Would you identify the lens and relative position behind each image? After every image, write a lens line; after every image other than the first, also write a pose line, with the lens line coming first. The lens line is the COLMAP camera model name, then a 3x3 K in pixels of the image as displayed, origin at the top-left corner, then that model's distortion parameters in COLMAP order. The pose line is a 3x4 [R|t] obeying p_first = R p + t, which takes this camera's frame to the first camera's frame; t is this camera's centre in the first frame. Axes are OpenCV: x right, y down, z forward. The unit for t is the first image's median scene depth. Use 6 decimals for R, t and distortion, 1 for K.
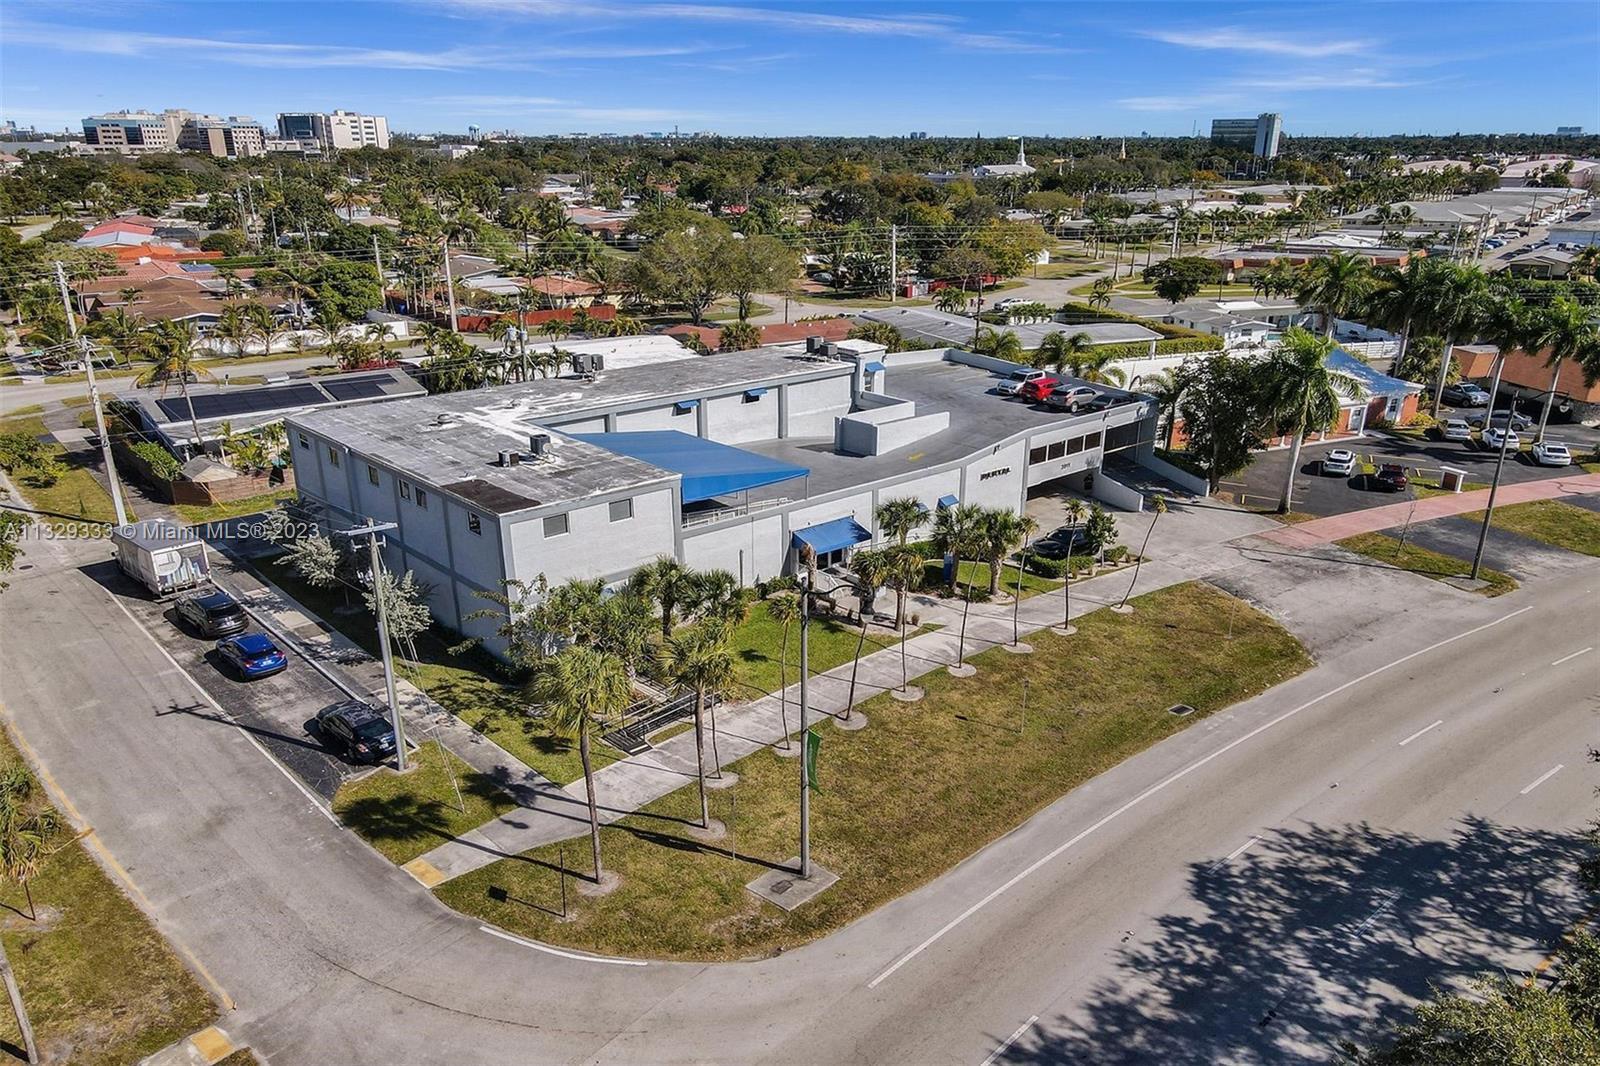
lens RADIAL K [[1201.2, 0, 795.0], [0, 1201.2, 527.8], [0, 0, 1]] dist [0.012839, 0.006885]
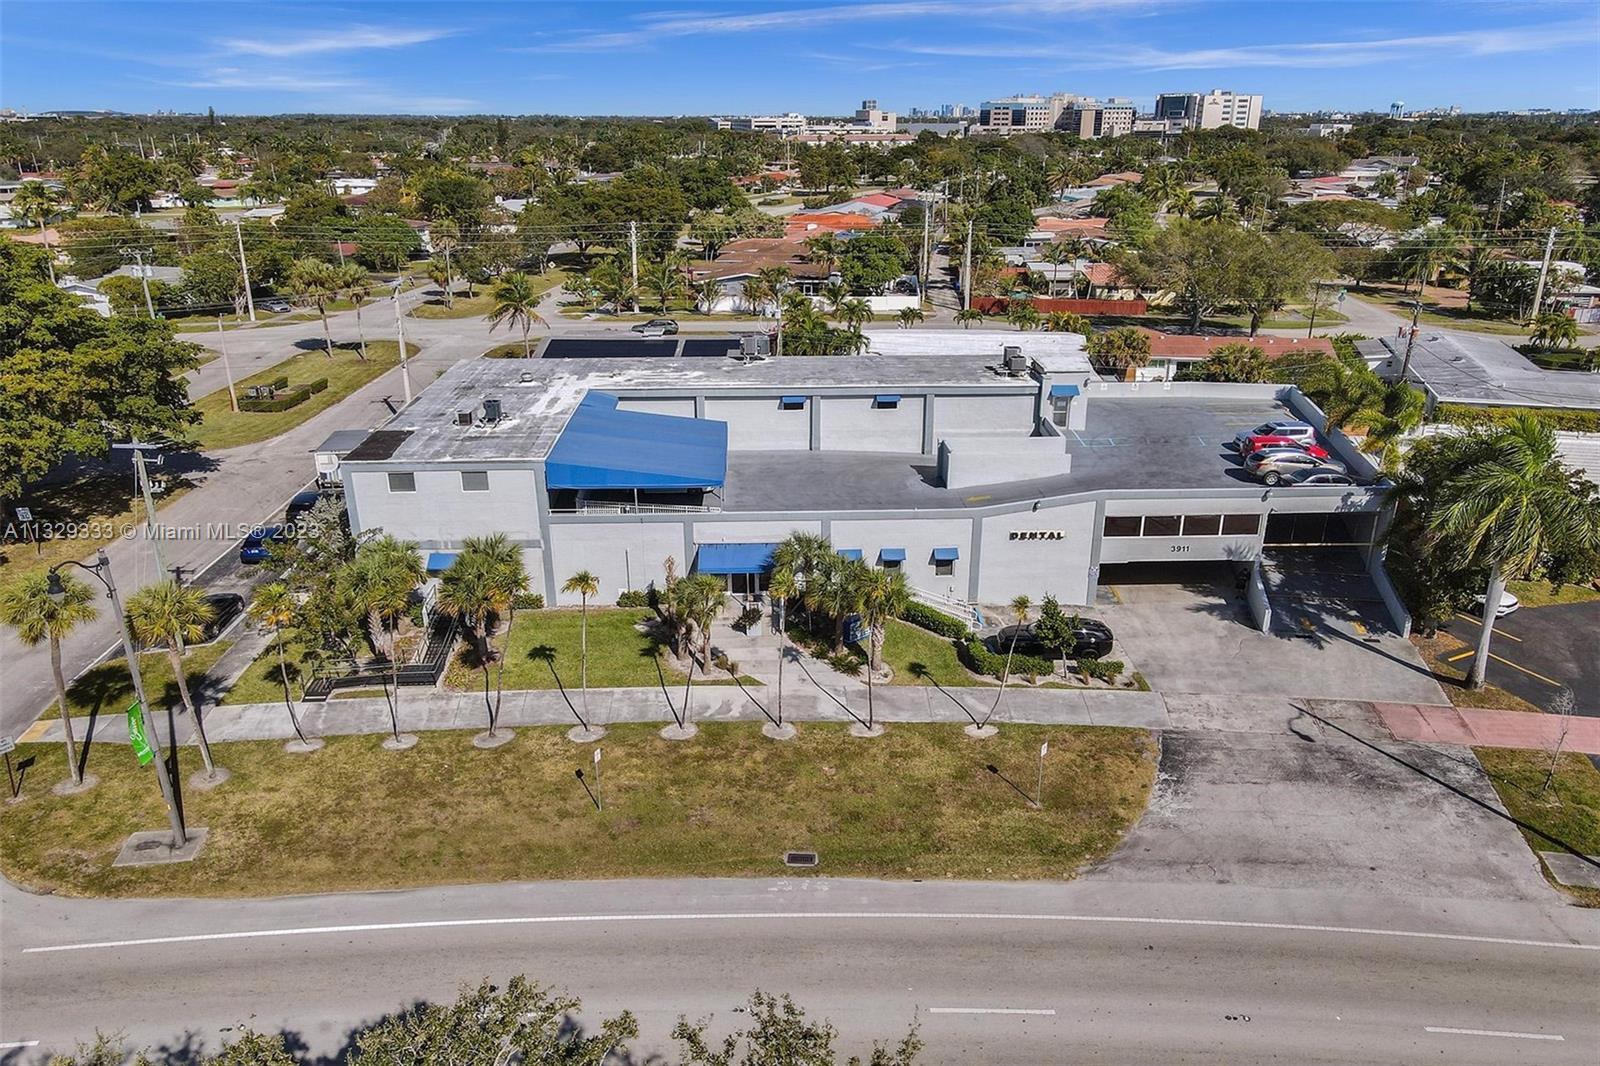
lens RADIAL K [[1201.2, 0, 801.5], [0, 1201.2, 544.8], [0, 0, 1]] dist [0.012839, 0.006885]
pose [[0.775151, 0.209381, -0.596071, 0.530836], [-0.192825, 0.976874, 0.092388, -0.084115], [0.601630, 0.043323, 0.797599, 0.269987]]
